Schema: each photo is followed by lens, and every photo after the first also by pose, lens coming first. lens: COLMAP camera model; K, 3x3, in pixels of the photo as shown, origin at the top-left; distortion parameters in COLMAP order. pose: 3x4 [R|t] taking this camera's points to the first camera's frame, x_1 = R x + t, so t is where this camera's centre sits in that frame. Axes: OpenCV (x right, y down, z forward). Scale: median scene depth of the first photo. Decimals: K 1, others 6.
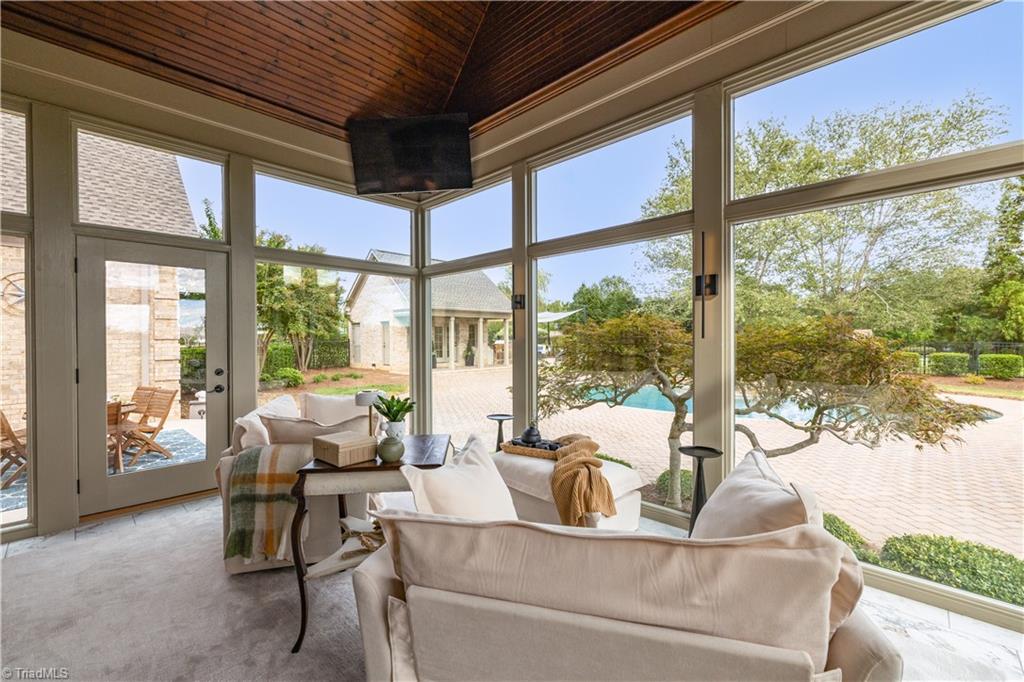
lens RADIAL K [[426.7, 0, 506.4], [0, 426.7, 341.3], [0, 0, 1]] dist [-0.000845, -0.000102]
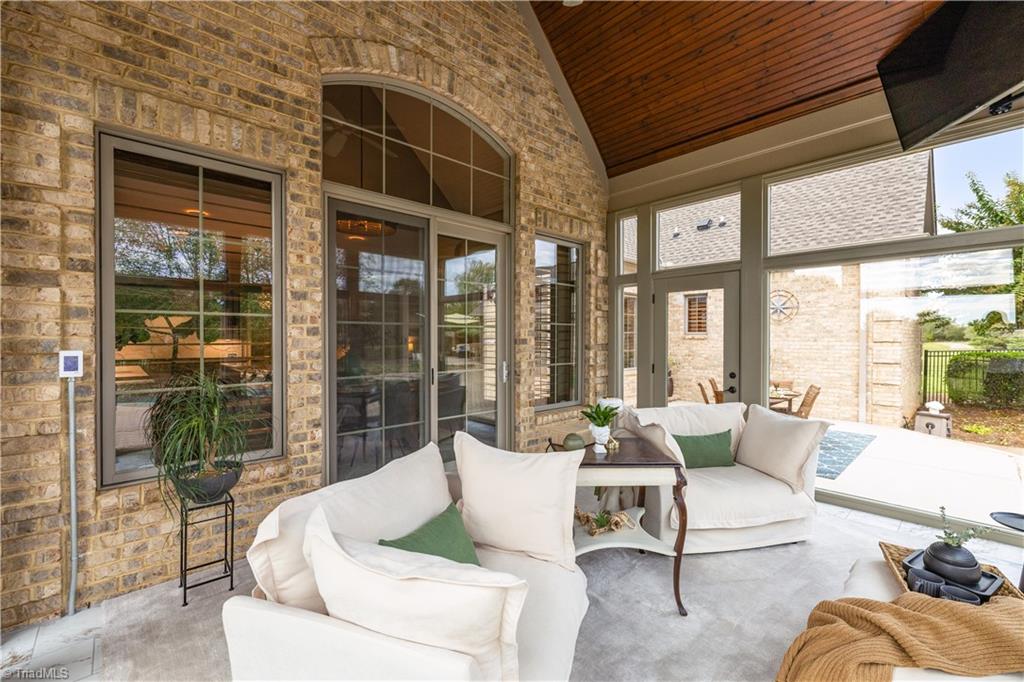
lens RADIAL K [[426.7, 0, 506.7], [0, 426.7, 341.5], [0, 0, 1]] dist [-0.000845, -0.000102]
pose [[-0.044527, 0.008750, -0.998970, 0.411720], [-0.002150, 0.999958, 0.008854, -0.023063], [0.999006, 0.002542, -0.044506, 0.357163]]
